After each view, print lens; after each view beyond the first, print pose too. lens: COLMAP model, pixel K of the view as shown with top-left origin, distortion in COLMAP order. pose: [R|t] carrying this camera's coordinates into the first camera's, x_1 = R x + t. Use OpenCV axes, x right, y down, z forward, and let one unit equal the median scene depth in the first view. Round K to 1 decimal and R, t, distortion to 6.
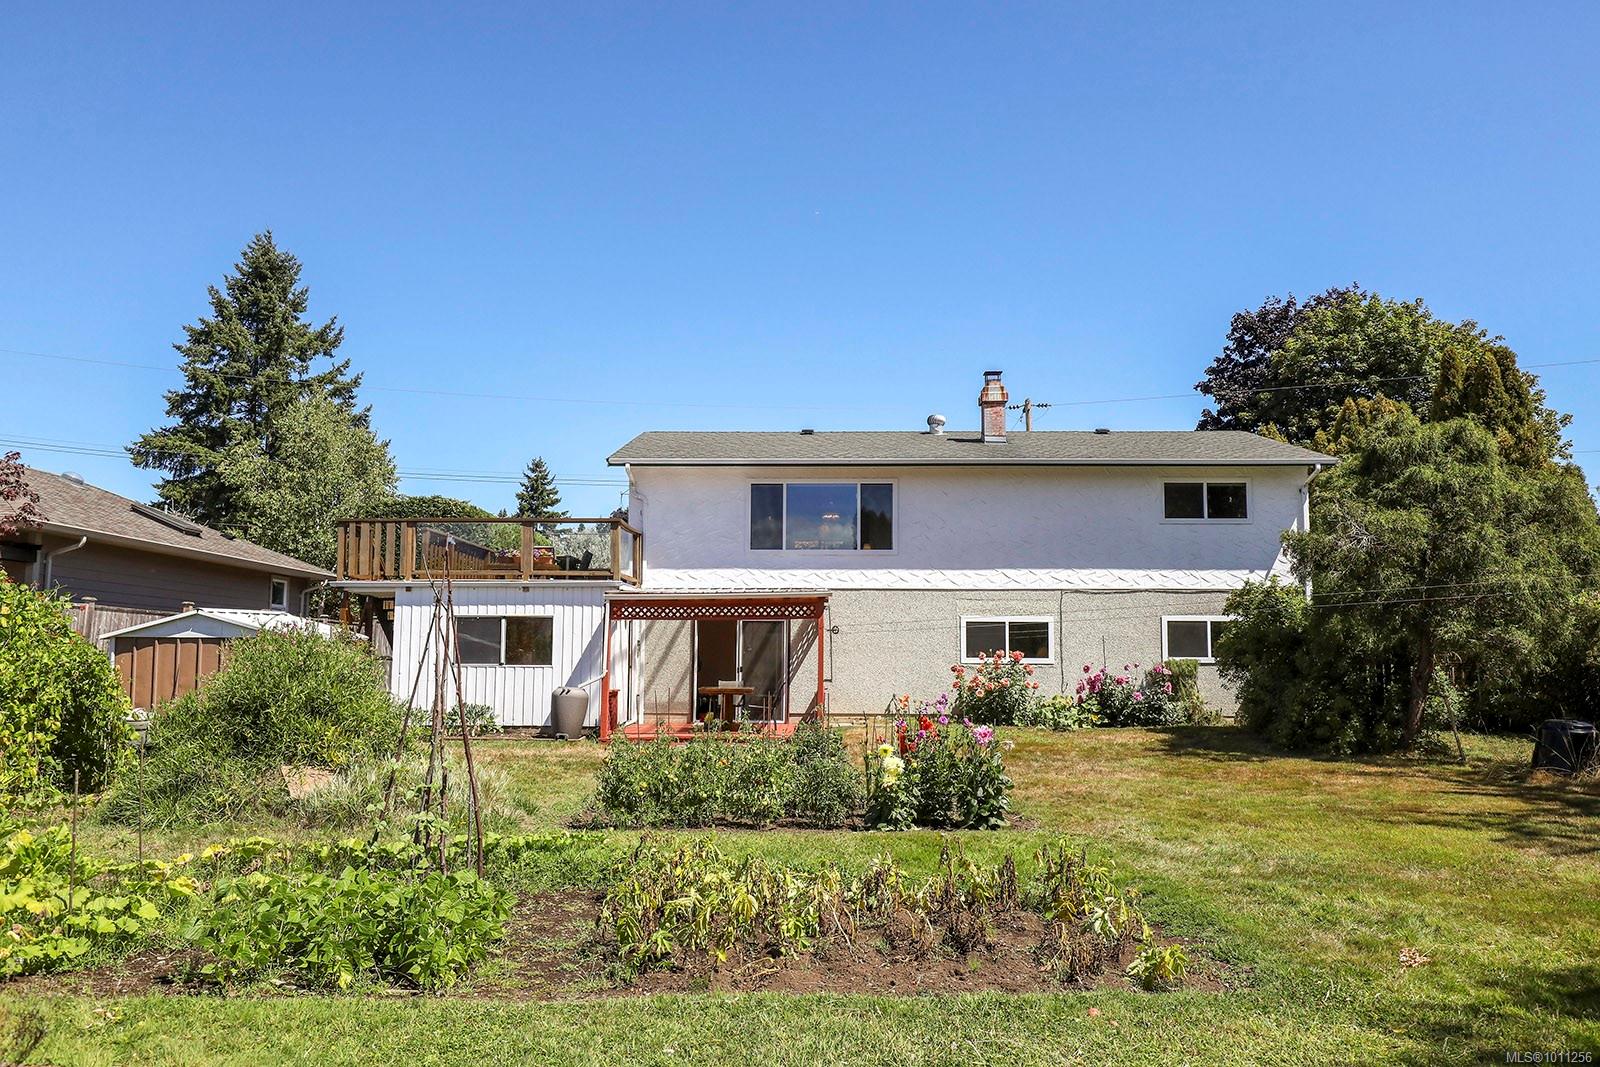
lens RADIAL K [[1118.9, 0, 800.0], [0, 1118.9, 533.5], [0, 0, 1]] dist [-0.000139, -0.000633]
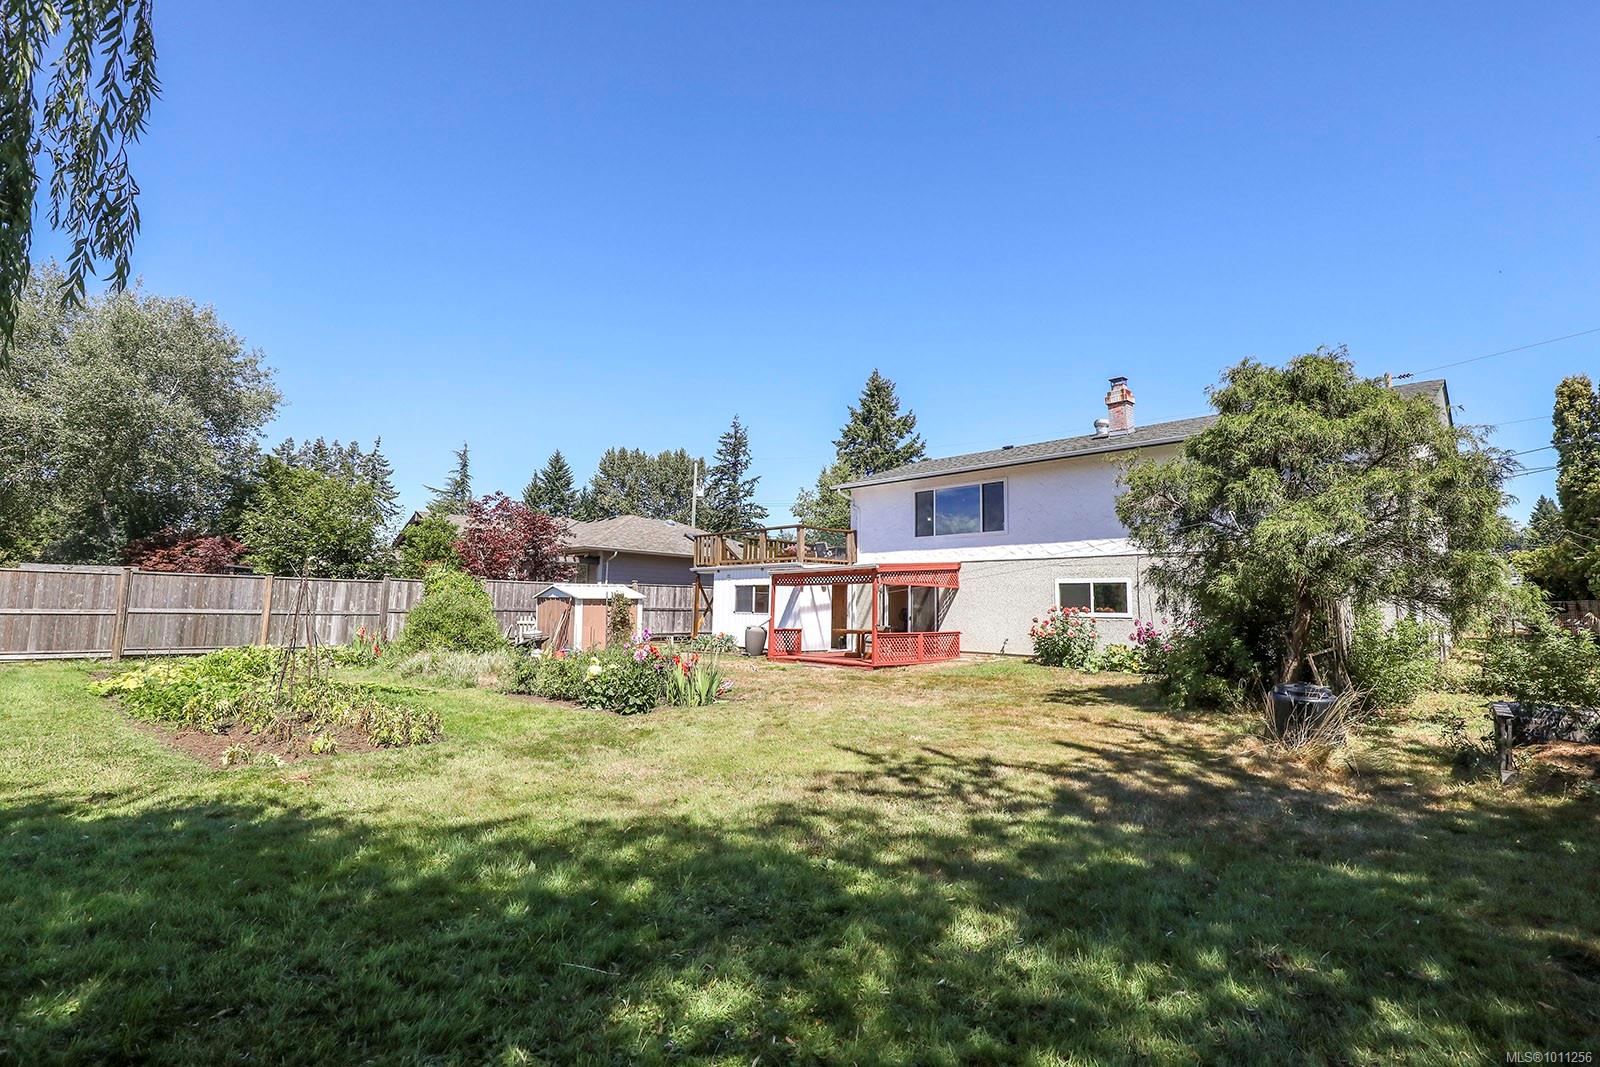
lens RADIAL K [[715.2, 0, 800.0], [0, 715.2, 533.5], [0, 0, 1]] dist [-0.000104, -0.000009]
pose [[0.722517, -0.065373, -0.688255, 0.494533], [0.068088, 0.997408, -0.023261, 0.021428], [0.687992, -0.030056, 0.725095, 0.212389]]
